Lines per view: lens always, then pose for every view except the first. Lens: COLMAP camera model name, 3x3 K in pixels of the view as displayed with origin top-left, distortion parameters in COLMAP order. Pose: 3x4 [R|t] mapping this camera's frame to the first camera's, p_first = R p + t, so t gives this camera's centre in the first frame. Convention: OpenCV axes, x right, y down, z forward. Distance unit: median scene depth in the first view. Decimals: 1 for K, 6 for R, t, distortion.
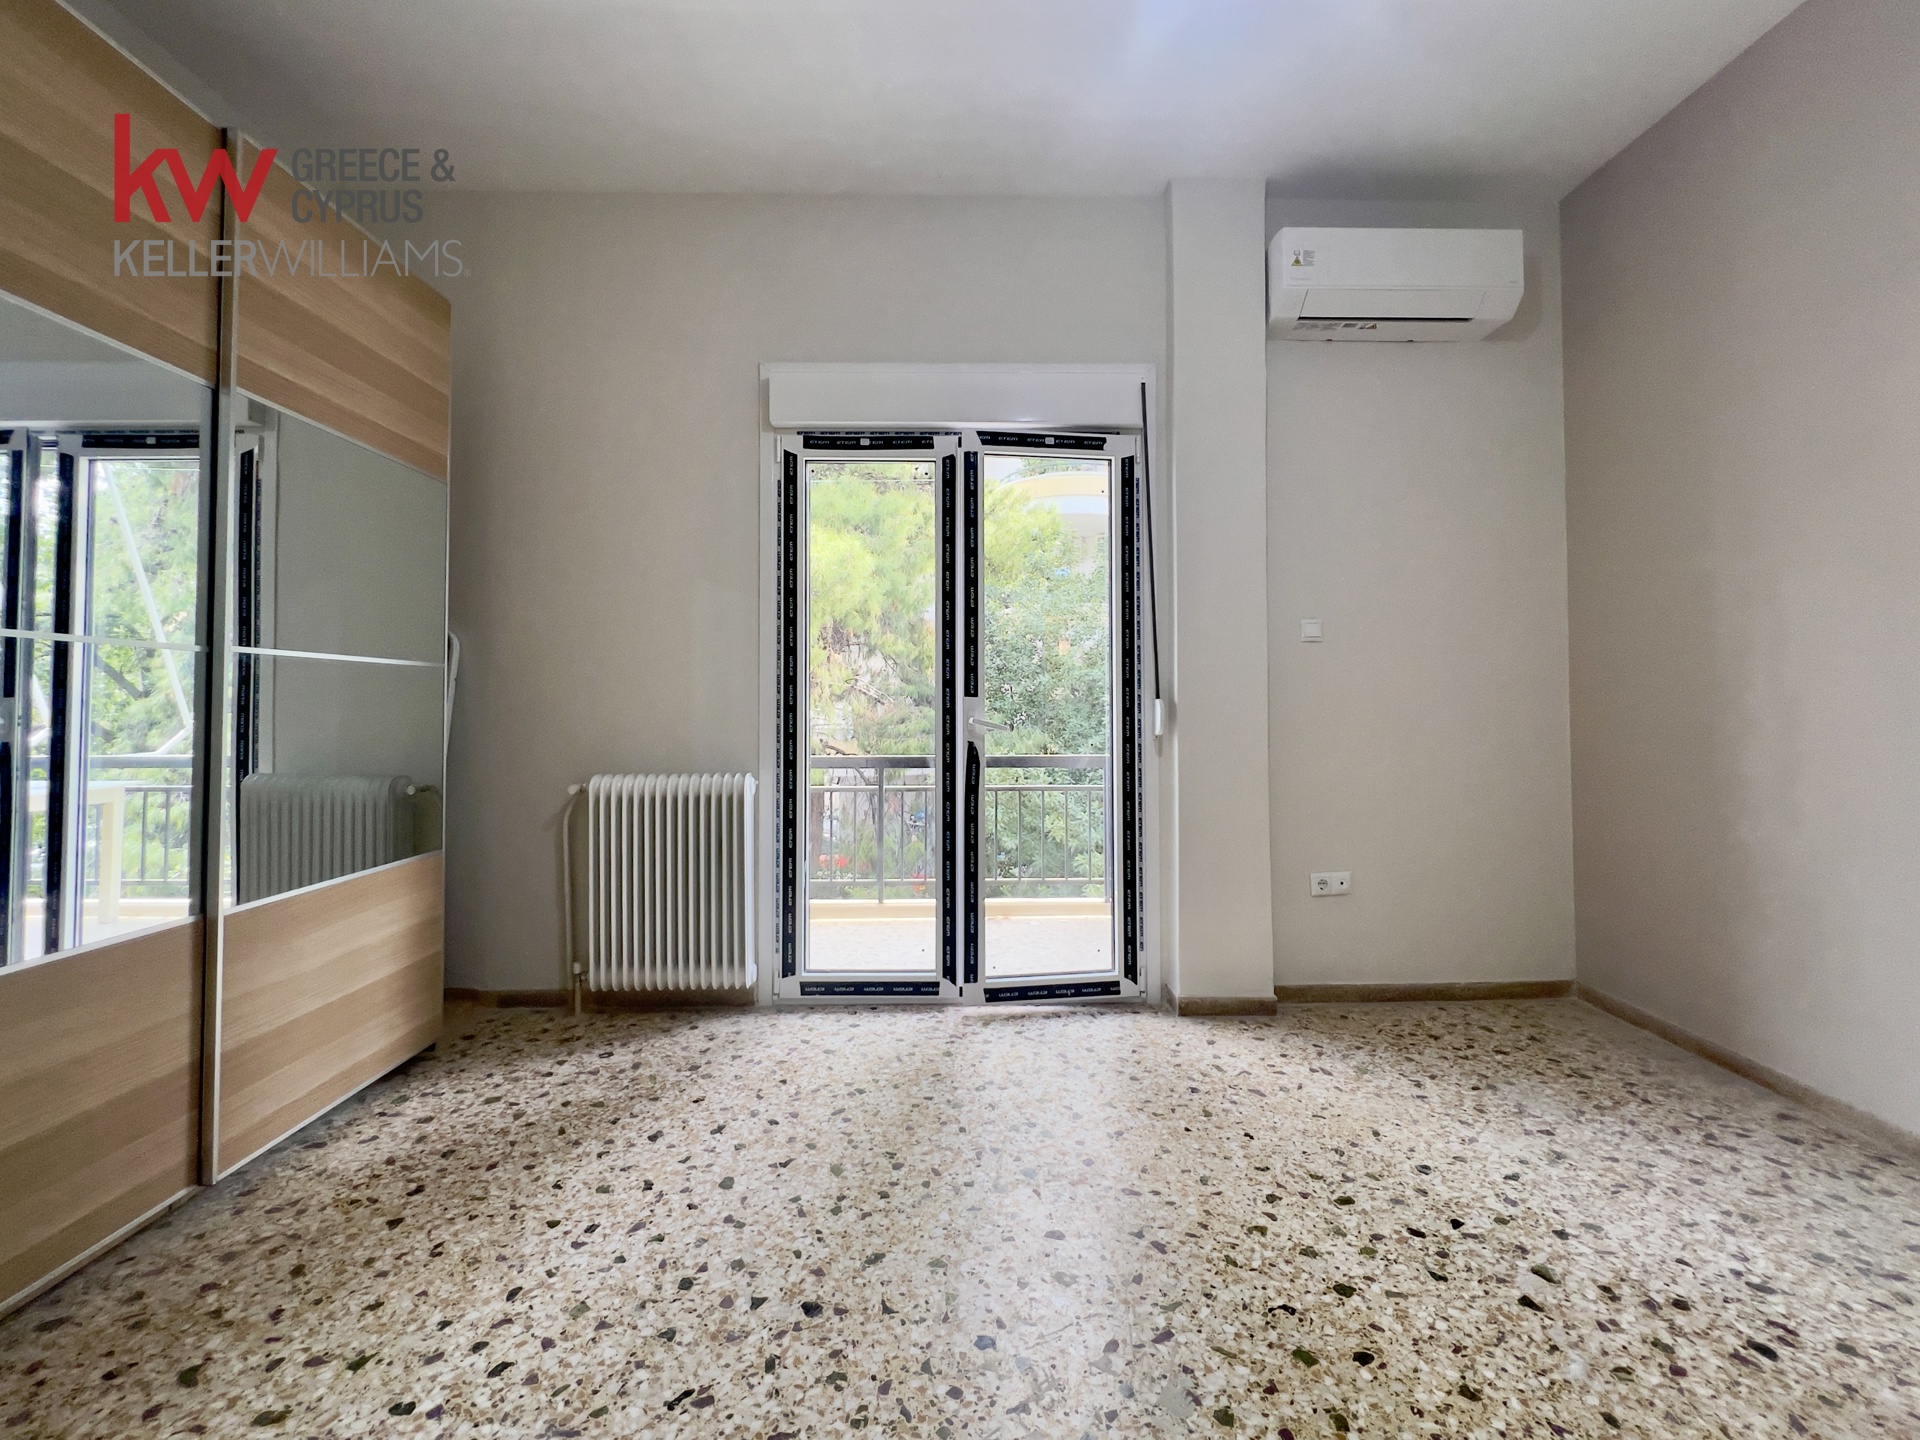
lens RADIAL K [[799.5, 0, 959.0], [0, 799.5, 704.0], [0, 0, 1]] dist [0.000663, 0.000154]
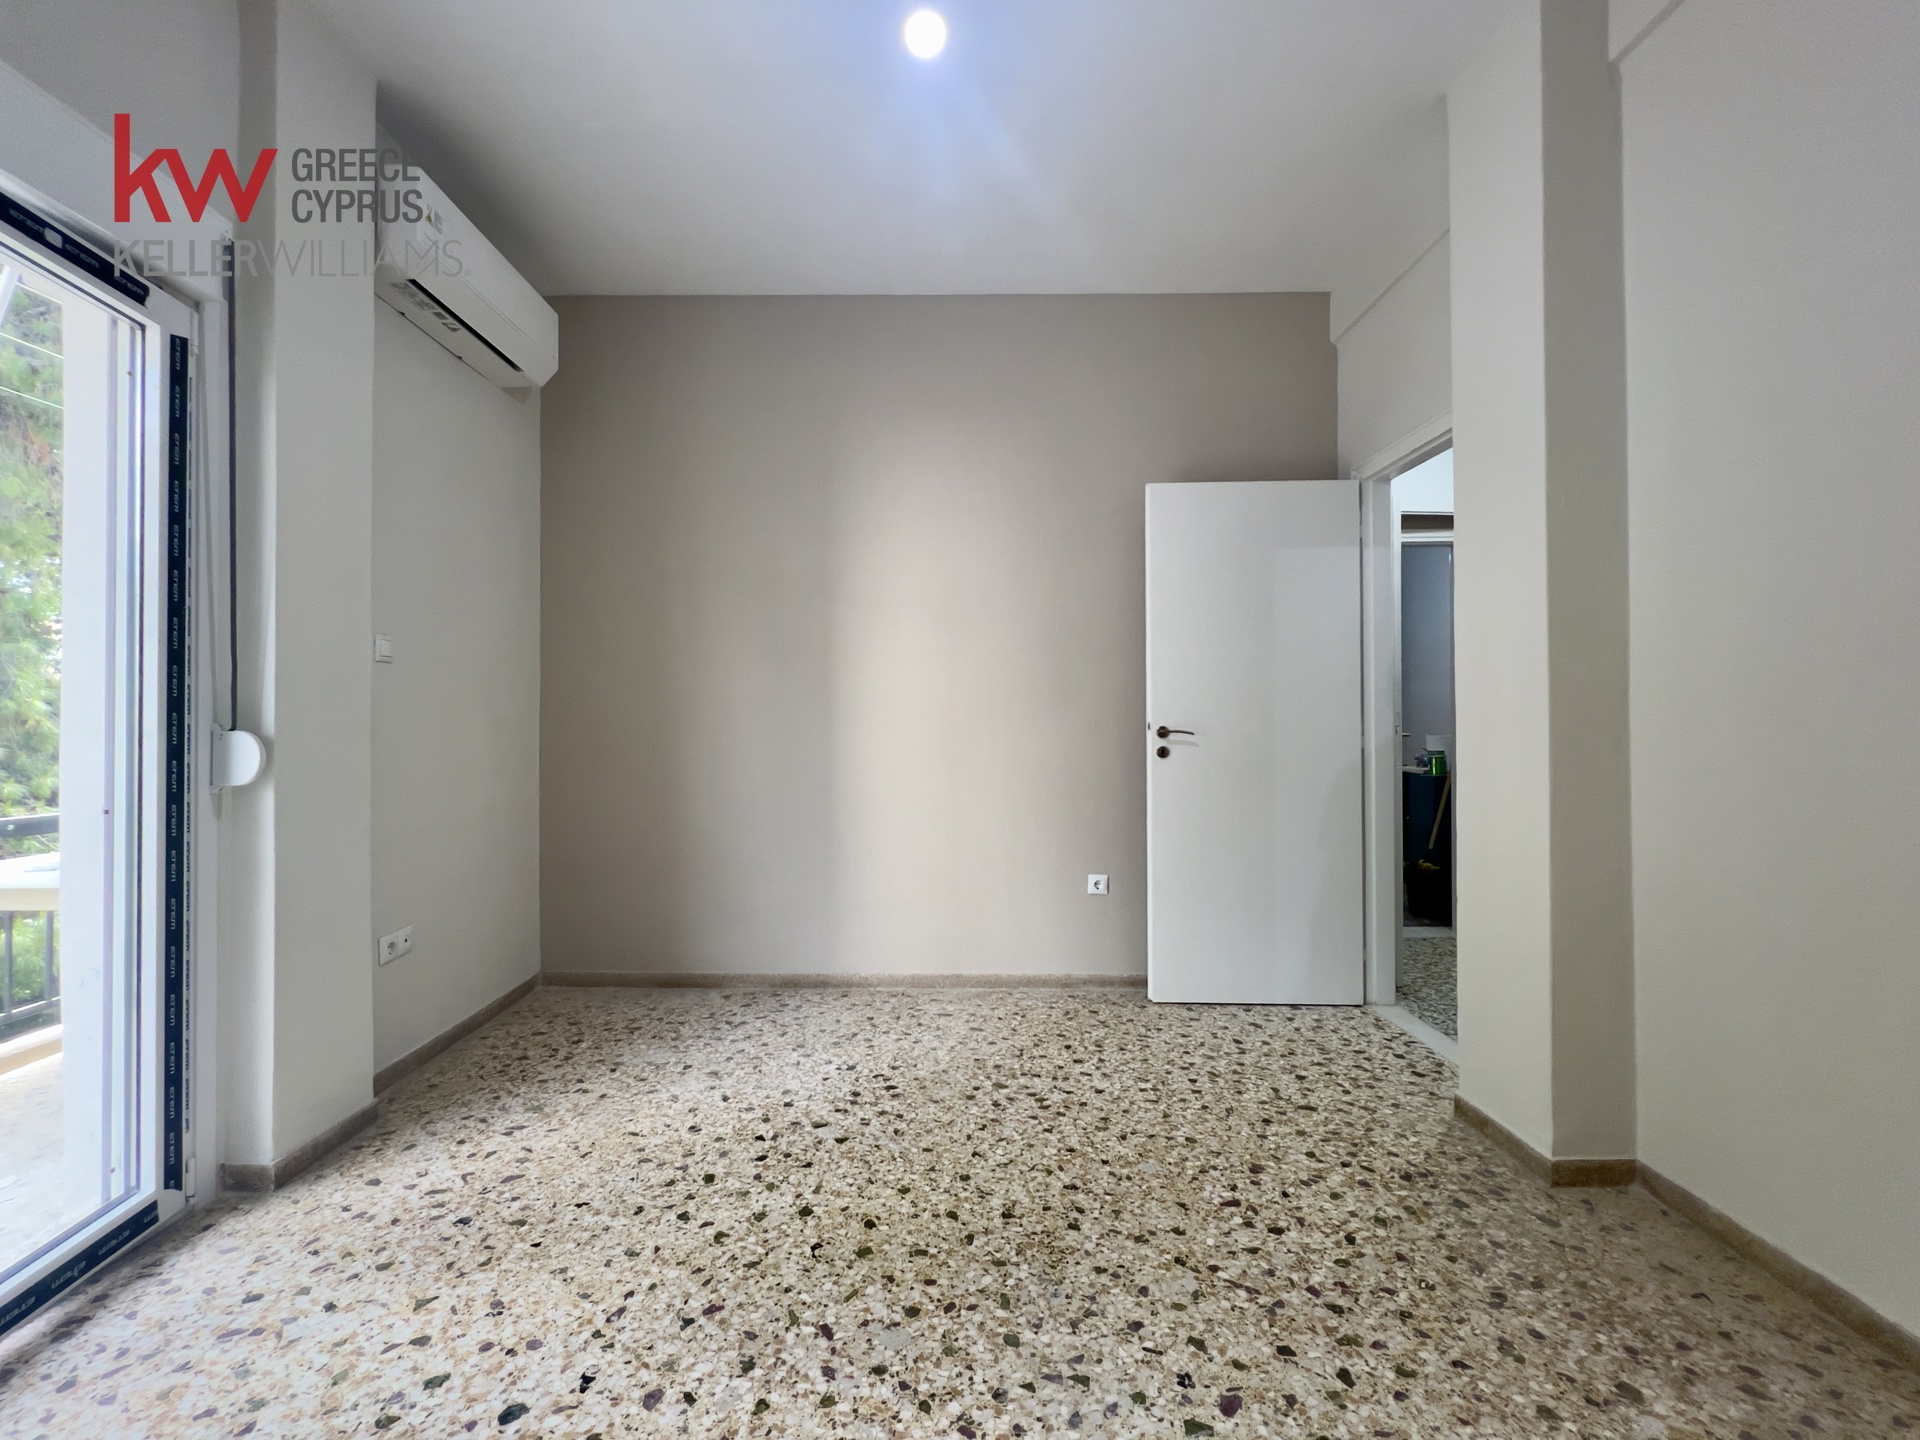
lens RADIAL K [[799.5, 0, 953.1], [0, 799.5, 729.2], [0, 0, 1]] dist [0.000663, 0.000154]
pose [[0.020509, -0.000647, 0.999789, -0.582333], [0.003002, 0.999995, 0.000586, -0.008225], [-0.999785, 0.002989, 0.020511, 0.583051]]
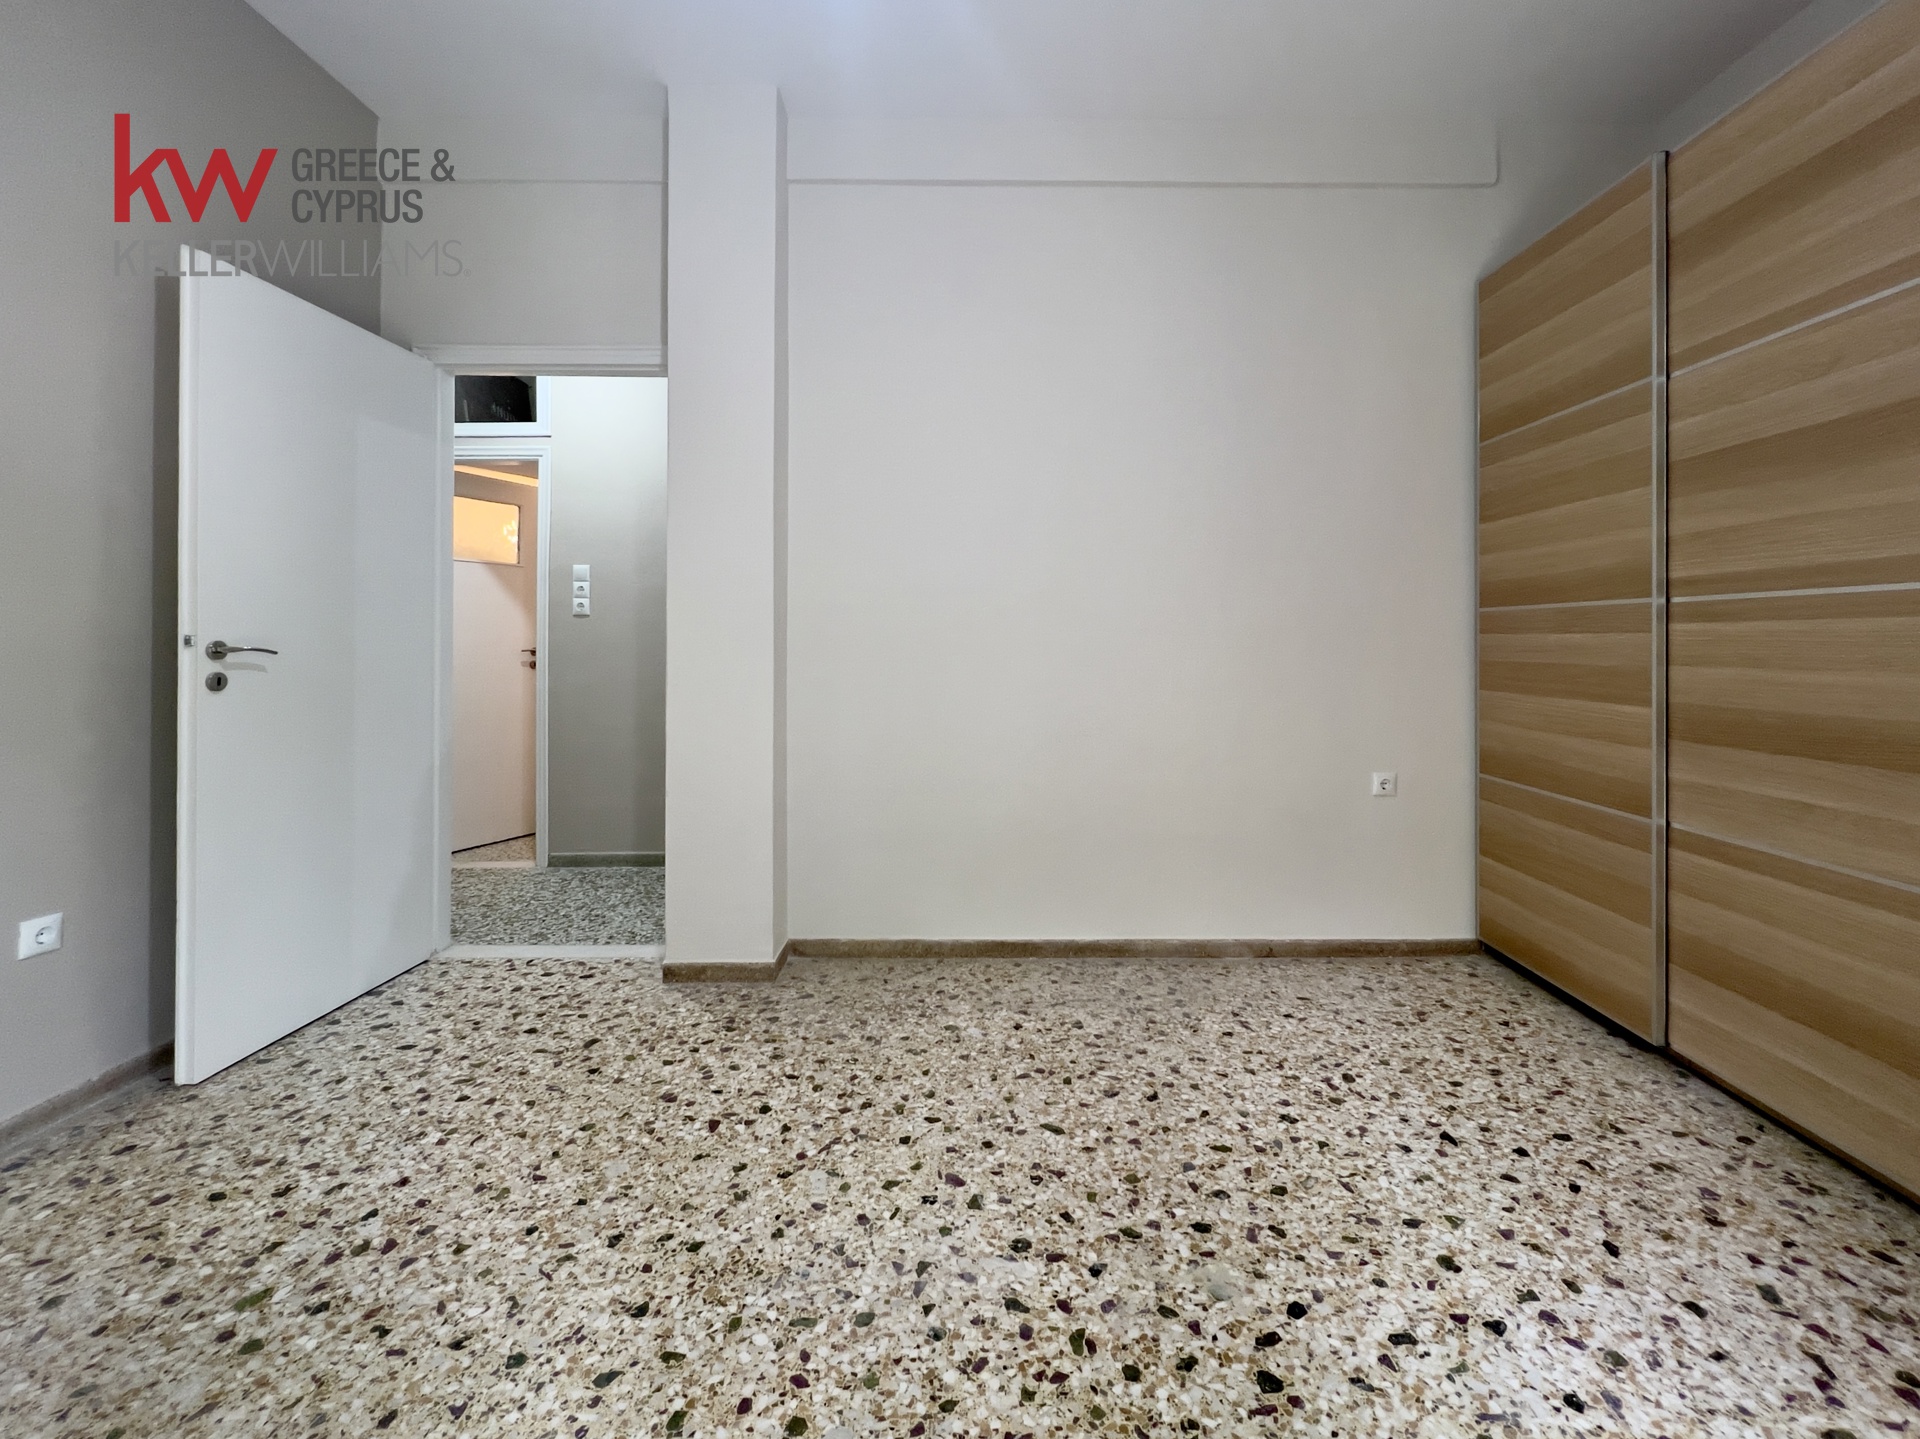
lens RADIAL K [[799.5, 0, 984.5], [0, 799.5, 636.9], [0, 0, 1]] dist [0.000663, 0.000154]
pose [[-0.999674, -0.000936, 0.025498, 0.058308], [-0.001210, 0.999942, -0.010726, -0.007462], [-0.025486, -0.010754, -0.999617, 1.237726]]
